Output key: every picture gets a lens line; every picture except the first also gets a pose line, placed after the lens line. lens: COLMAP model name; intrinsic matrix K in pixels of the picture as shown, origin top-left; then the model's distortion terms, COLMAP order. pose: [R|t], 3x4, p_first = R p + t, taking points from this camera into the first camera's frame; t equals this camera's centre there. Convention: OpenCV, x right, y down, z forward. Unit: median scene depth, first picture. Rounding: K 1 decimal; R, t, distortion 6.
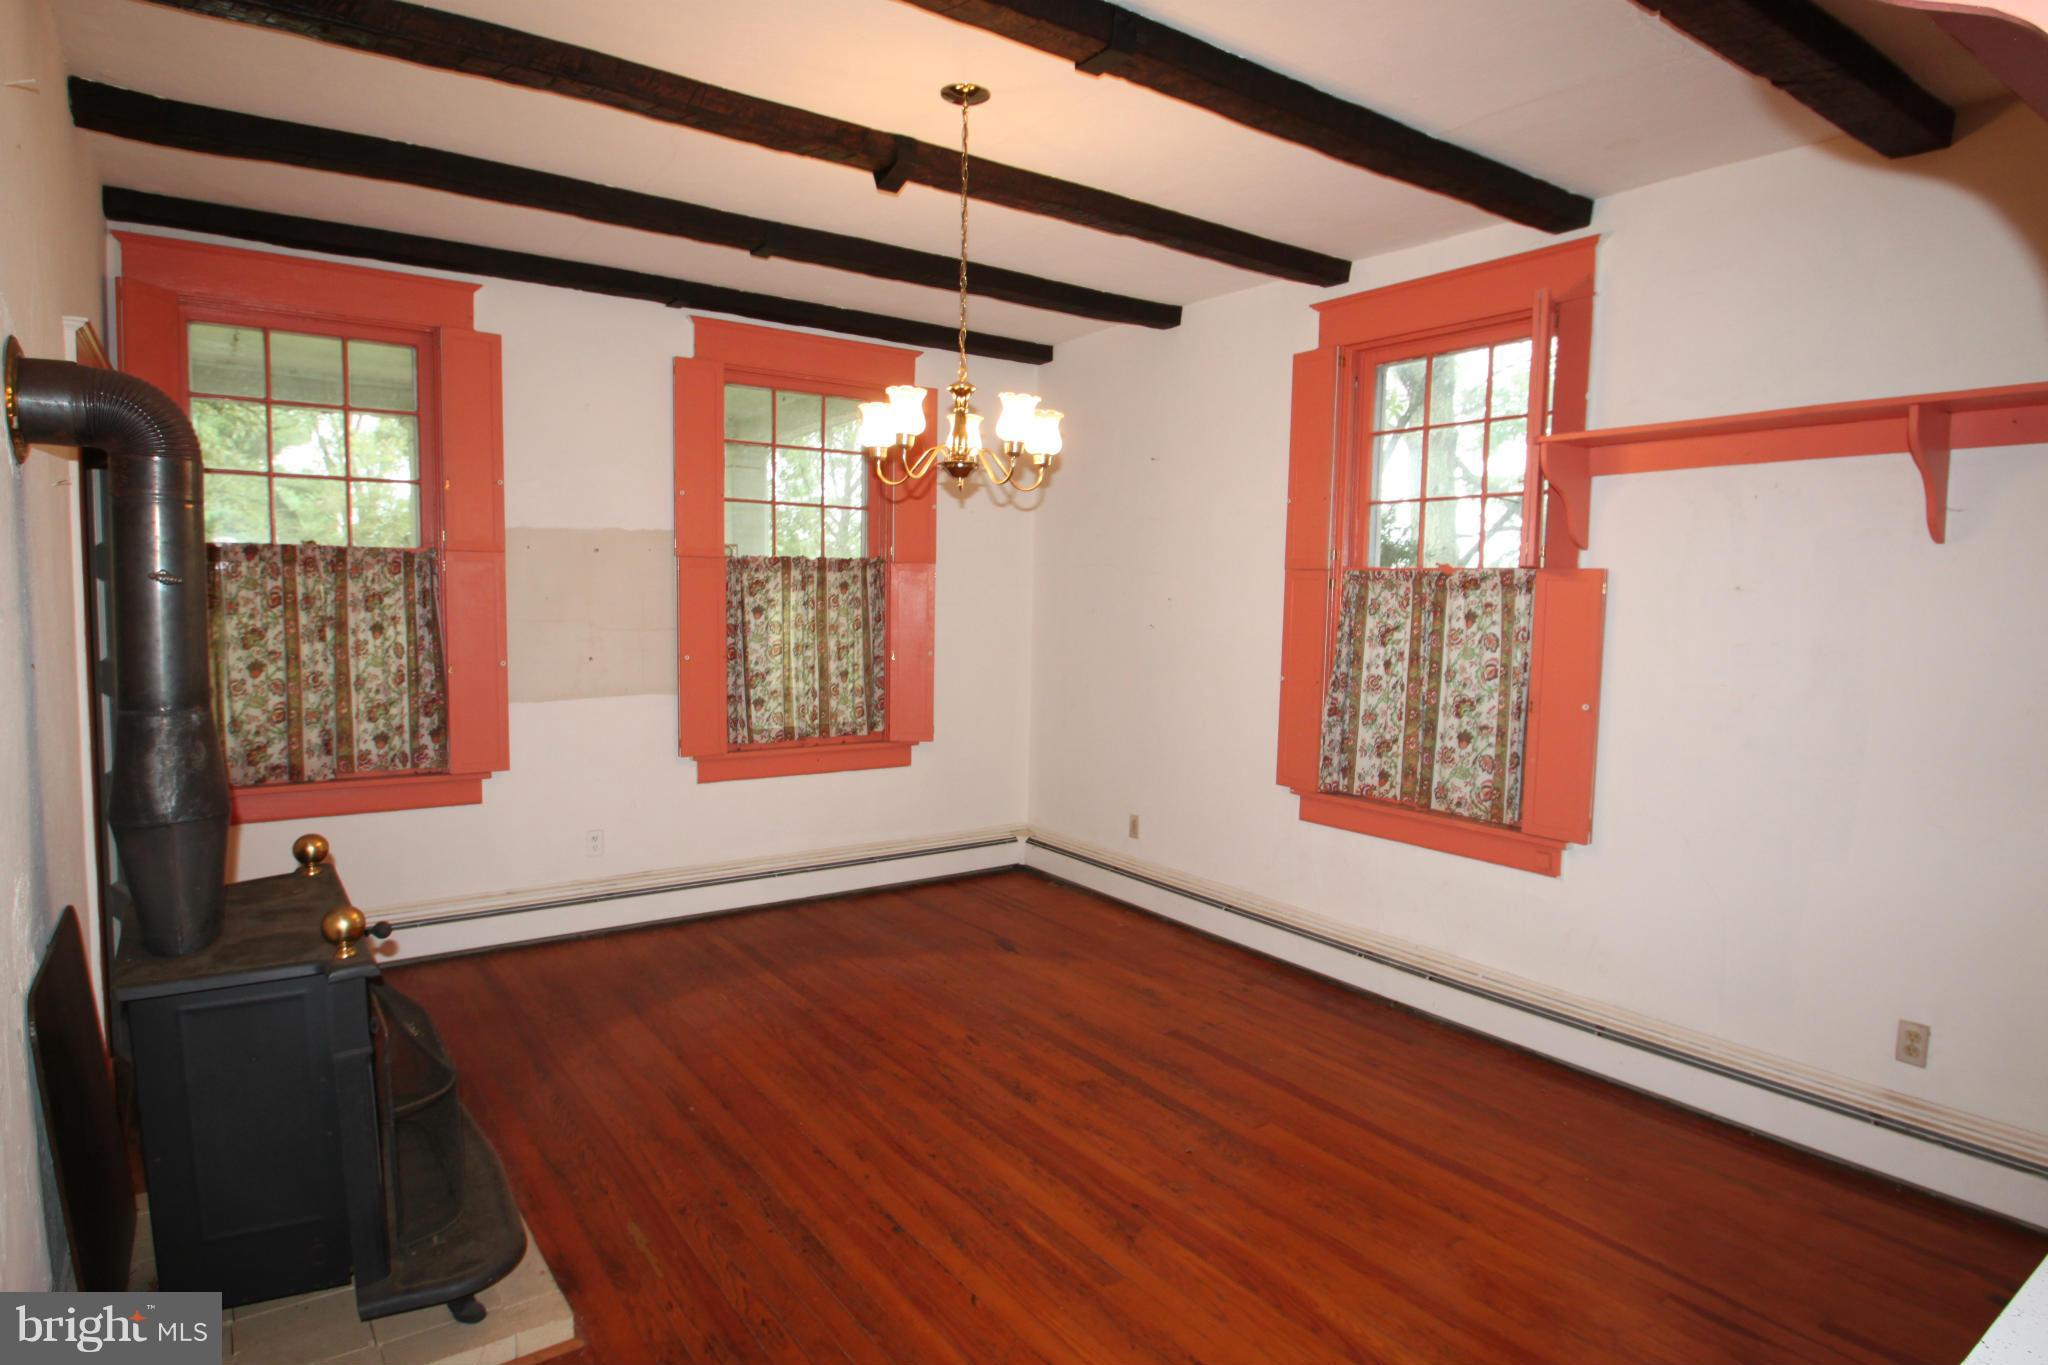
lens RADIAL K [[1129.0, 0, 1024.0], [0, 1129.0, 682.5], [0, 0, 1]] dist [-0.025027, -0.000289]
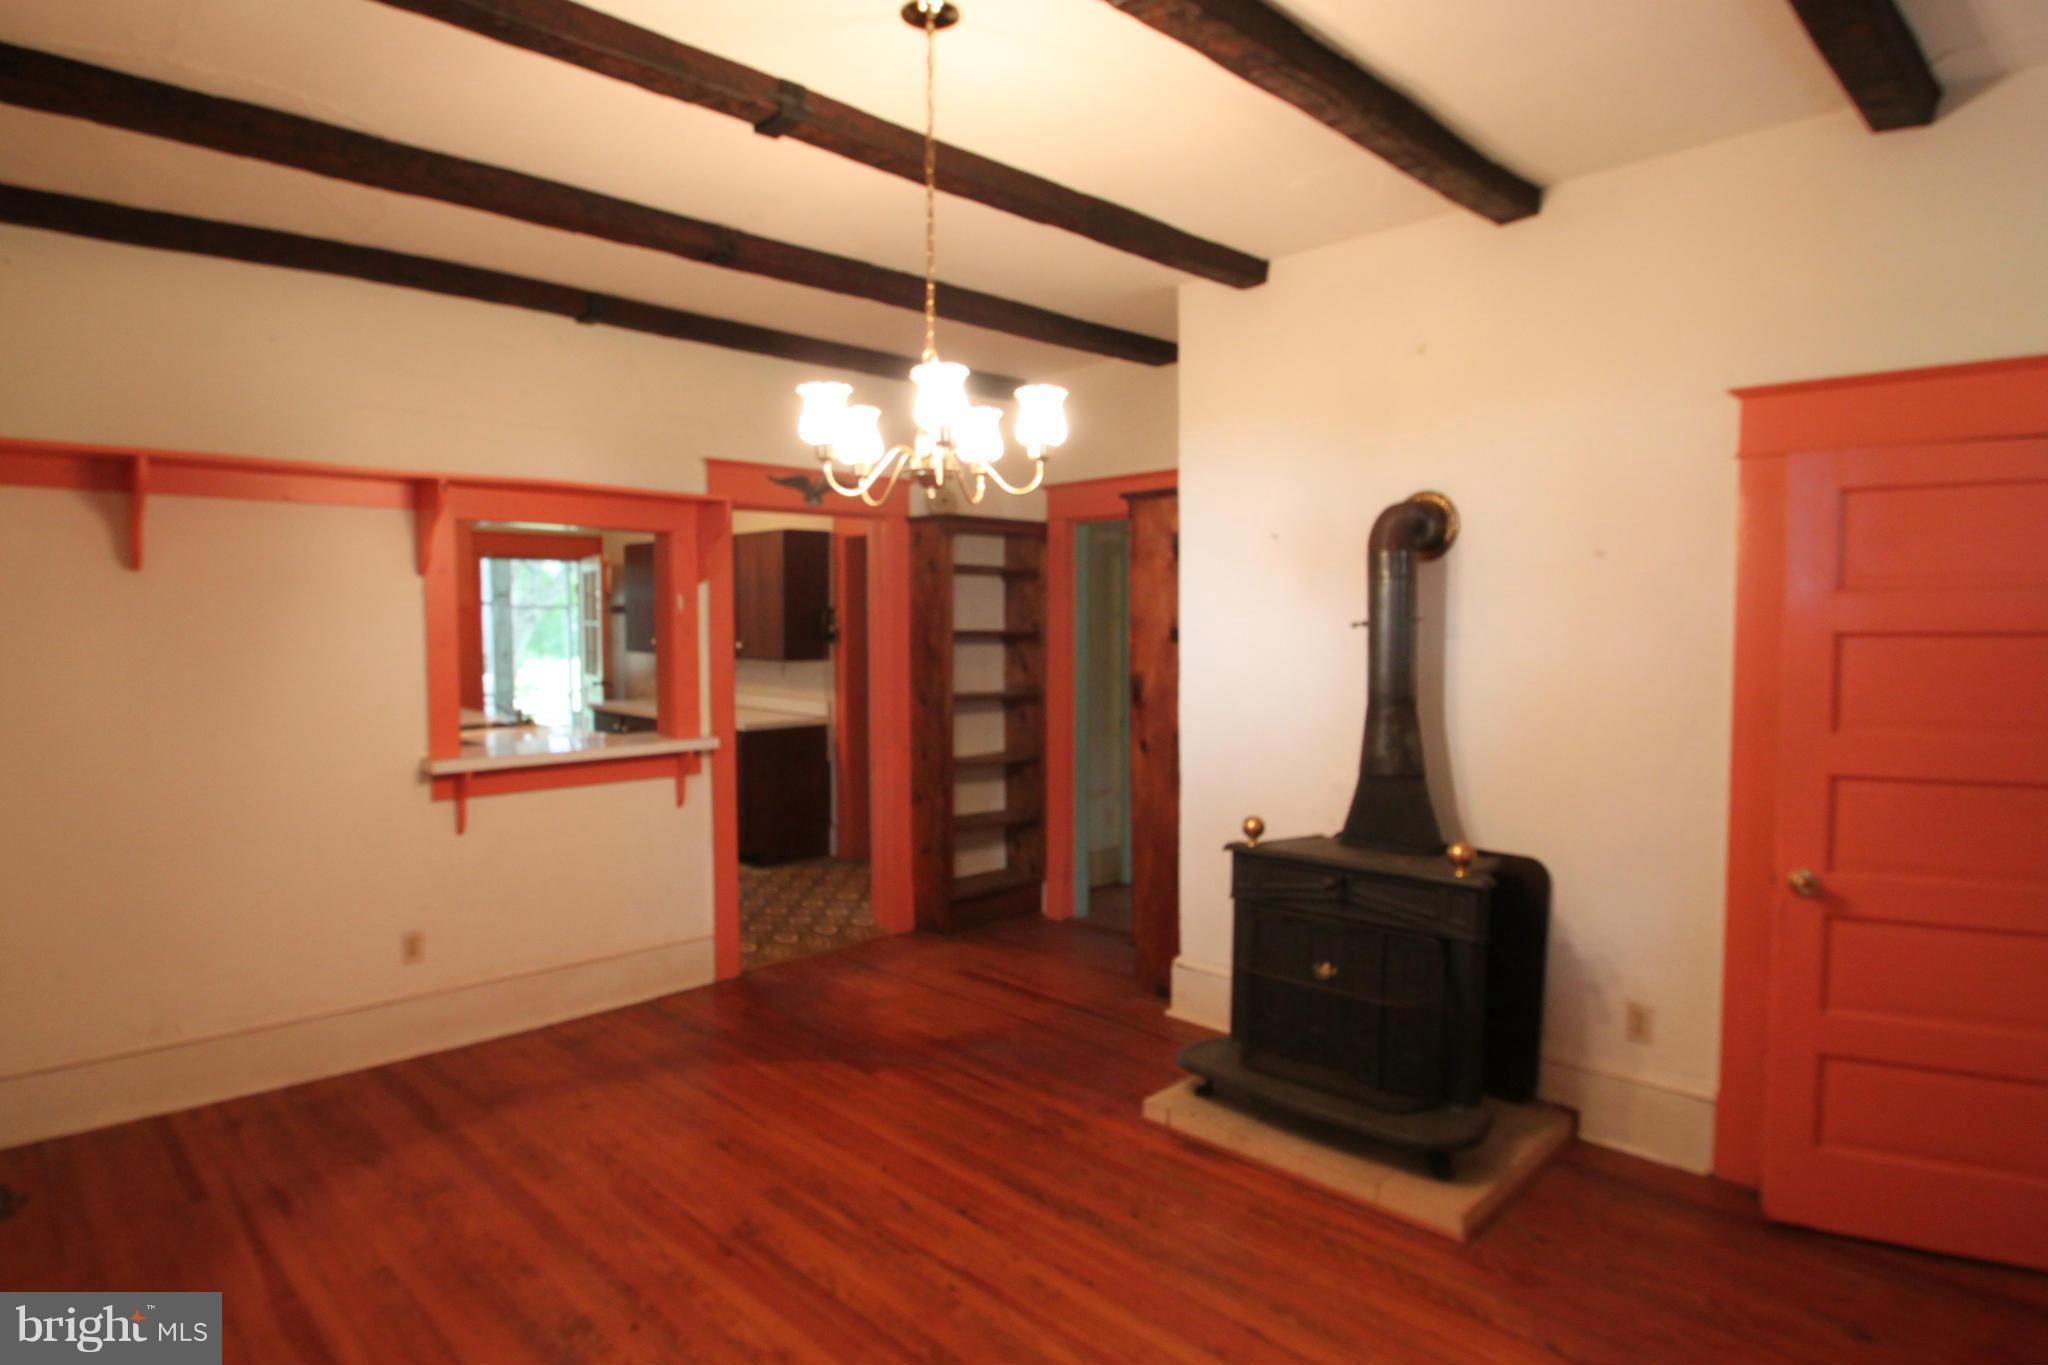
lens RADIAL K [[1129.0, 0, 1024.0], [0, 1129.0, 682.5], [0, 0, 1]] dist [-0.025027, -0.000289]
pose [[-0.987986, -0.007209, -0.154374, -0.000090], [-0.027189, 0.991439, 0.127711, -0.099834], [0.152132, 0.130374, -0.979724, 1.248756]]
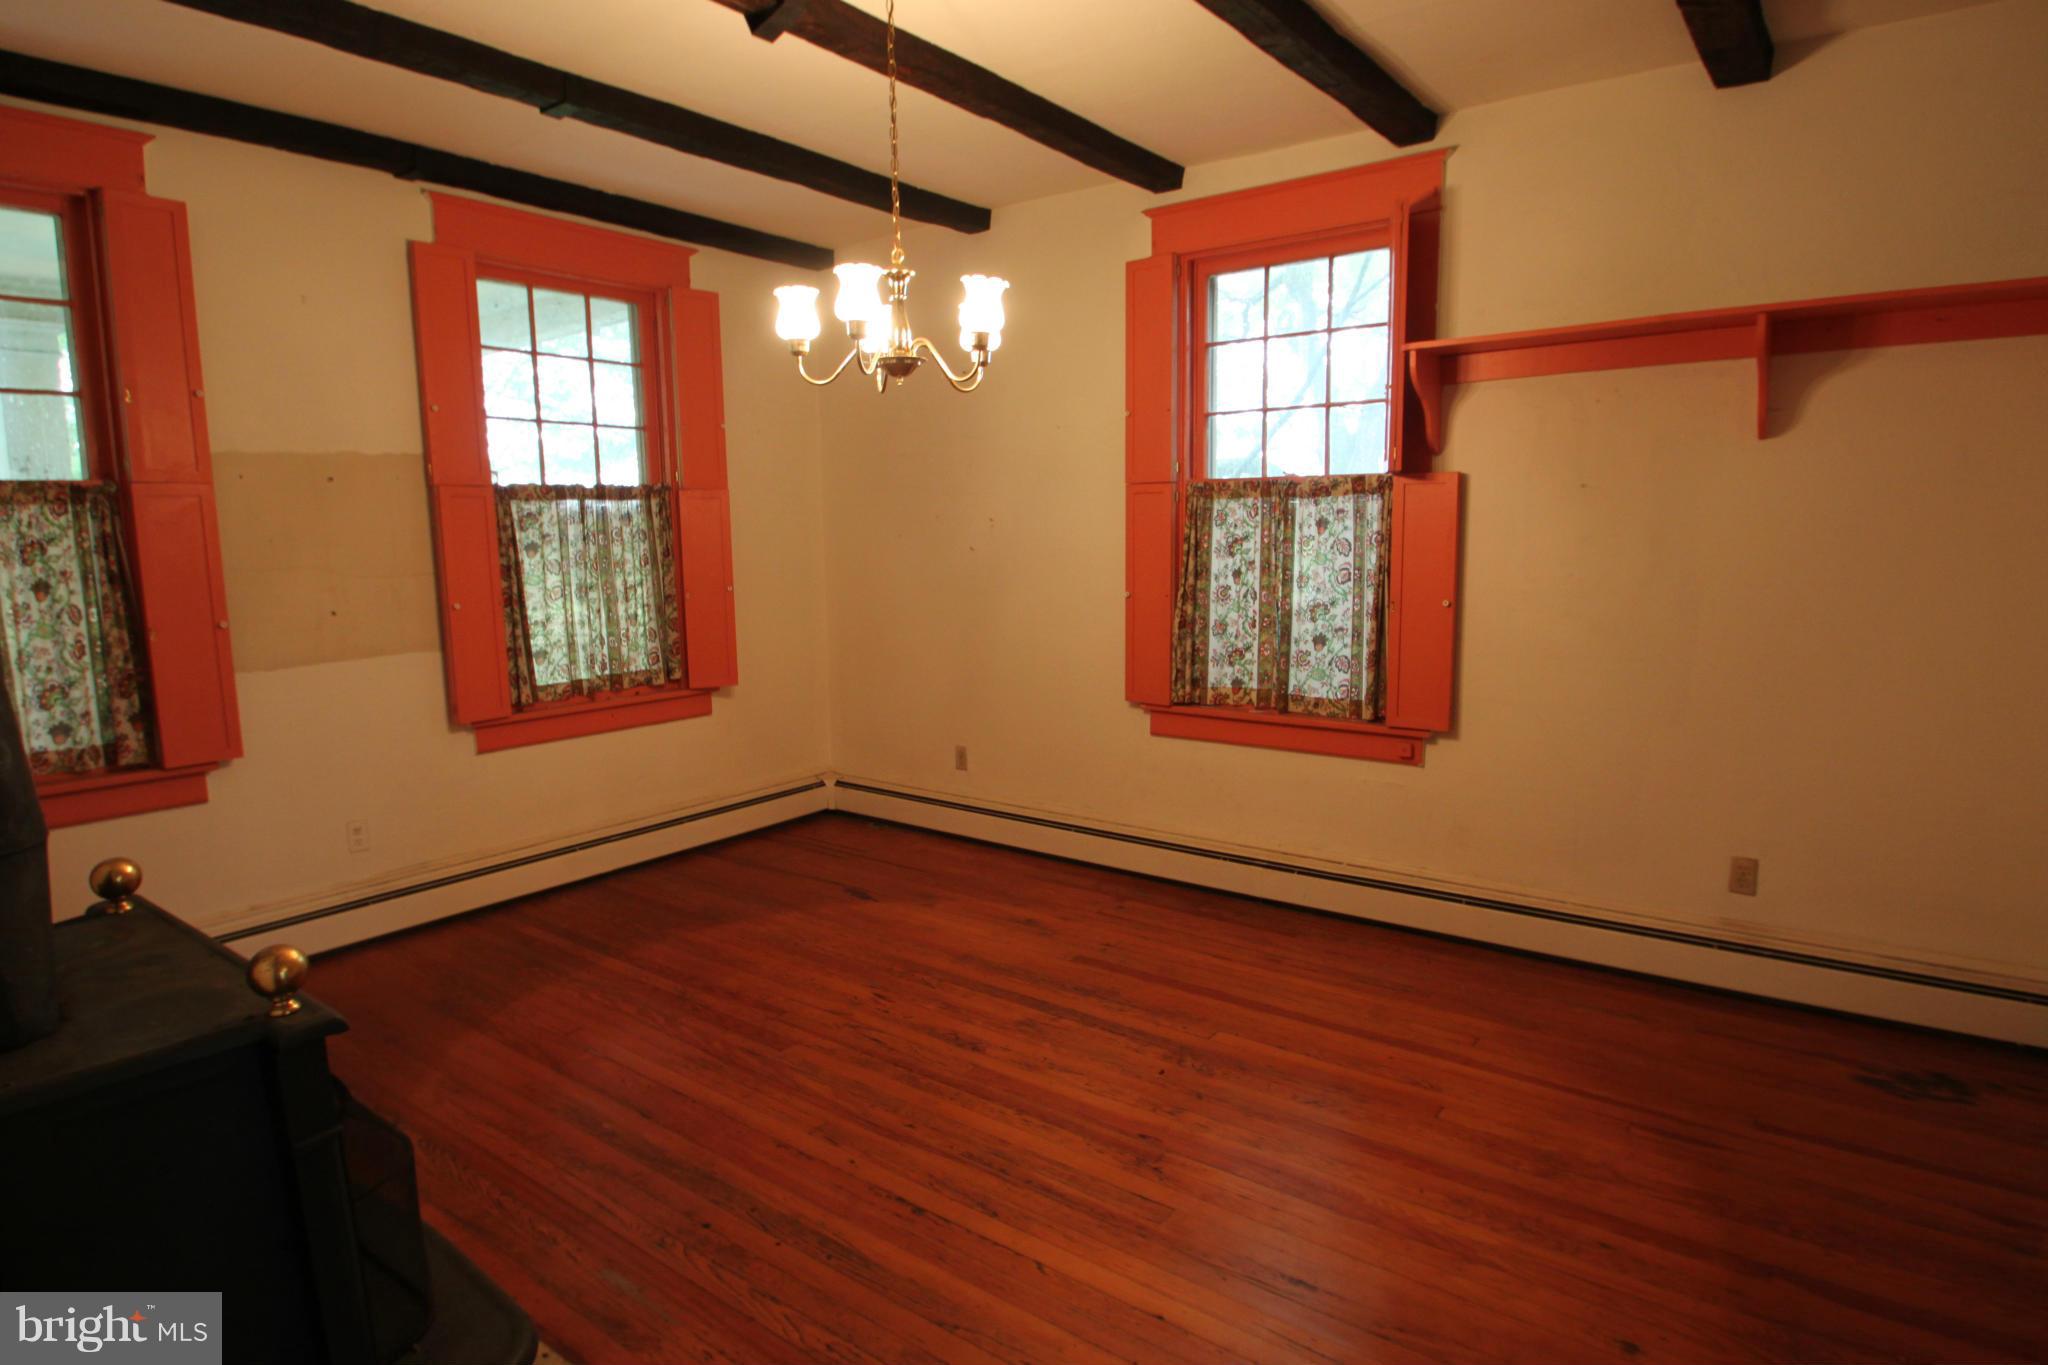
lens RADIAL K [[1129.0, 0, 1024.0], [0, 1129.0, 682.5], [0, 0, 1]] dist [-0.025027, -0.000289]
pose [[0.953356, -0.072470, 0.293021, -0.165606], [0.055653, 0.996310, 0.065339, 0.004194], [-0.296675, -0.045984, 0.953871, 0.080004]]
